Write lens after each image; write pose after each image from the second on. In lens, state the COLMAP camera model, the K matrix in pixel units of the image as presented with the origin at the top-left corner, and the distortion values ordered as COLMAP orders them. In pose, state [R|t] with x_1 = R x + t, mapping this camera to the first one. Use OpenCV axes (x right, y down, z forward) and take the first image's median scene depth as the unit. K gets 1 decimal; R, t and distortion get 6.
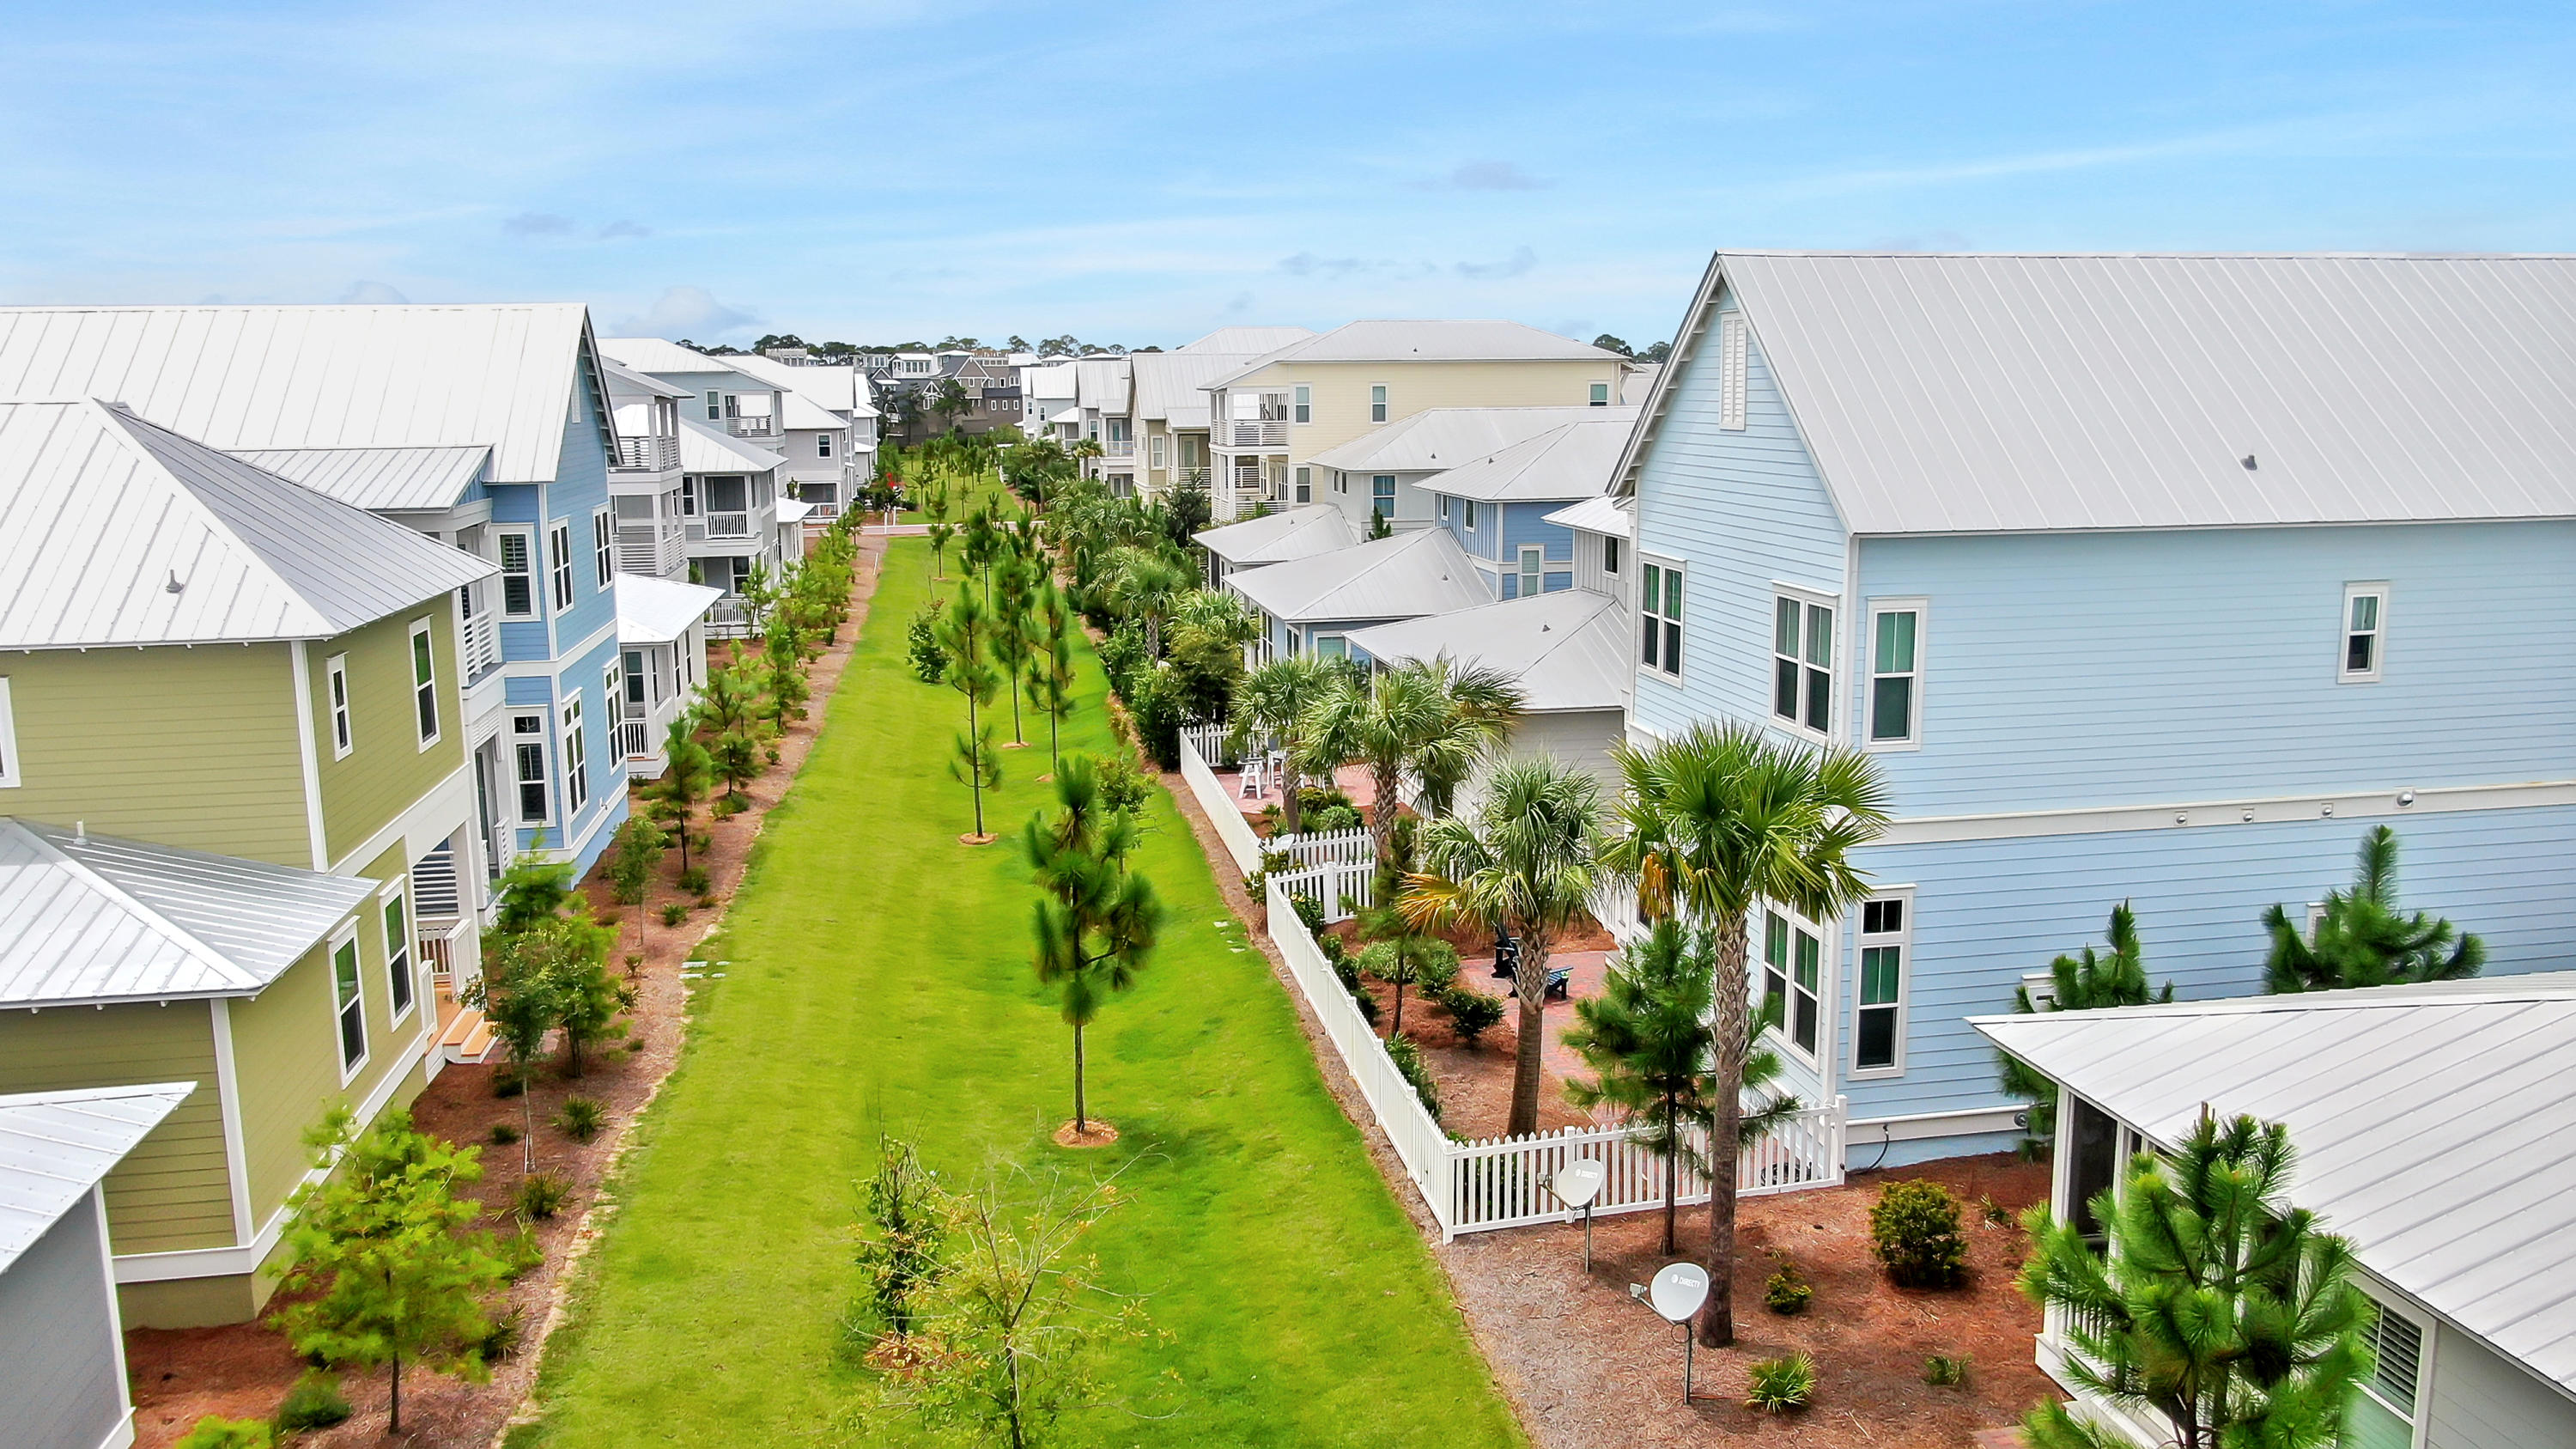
lens RADIAL K [[1887.9, 0, 1288.0], [0, 1887.9, 724.5], [0, 0, 1]] dist [-0.041857, 0.007385]
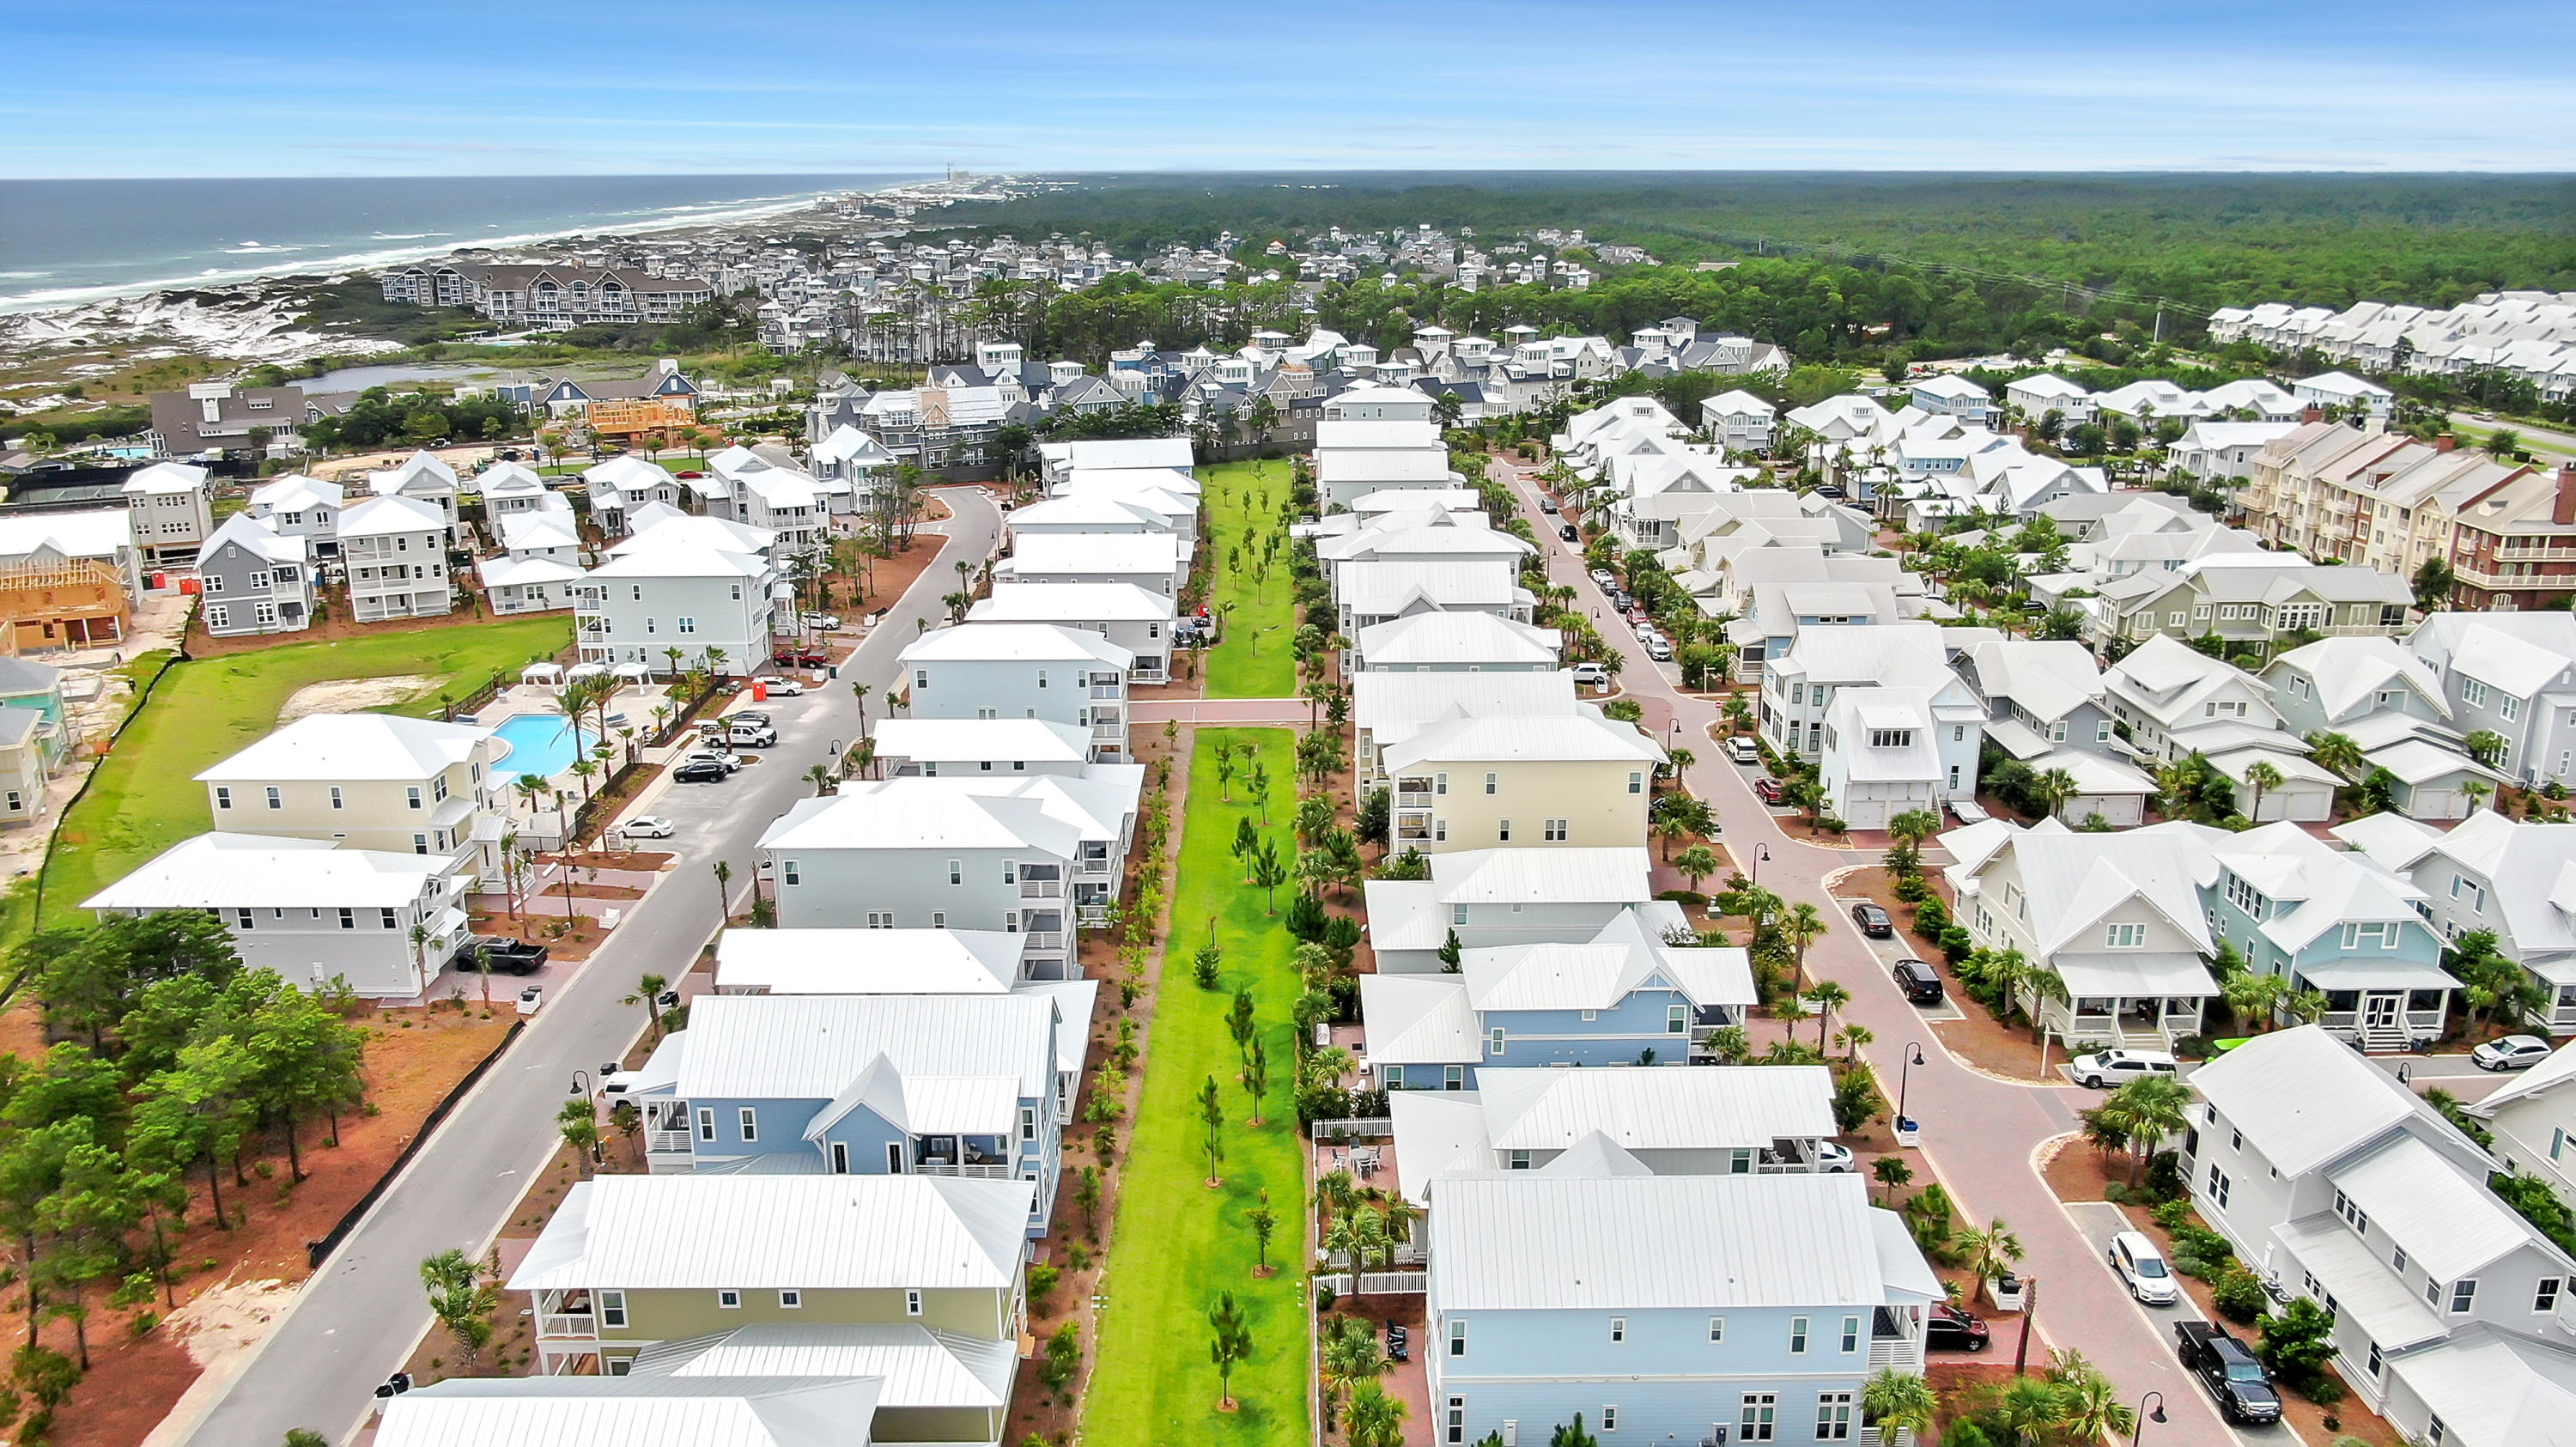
lens RADIAL K [[1887.7, 0, 1288.0], [0, 1887.7, 723.5], [0, 0, 1]] dist [-0.041857, 0.007385]
pose [[0.985013, 0.056316, -0.163026, 0.414833], [-0.037364, 0.992421, 0.117066, -1.216631], [0.168383, -0.109220, 0.979652, -1.795986]]
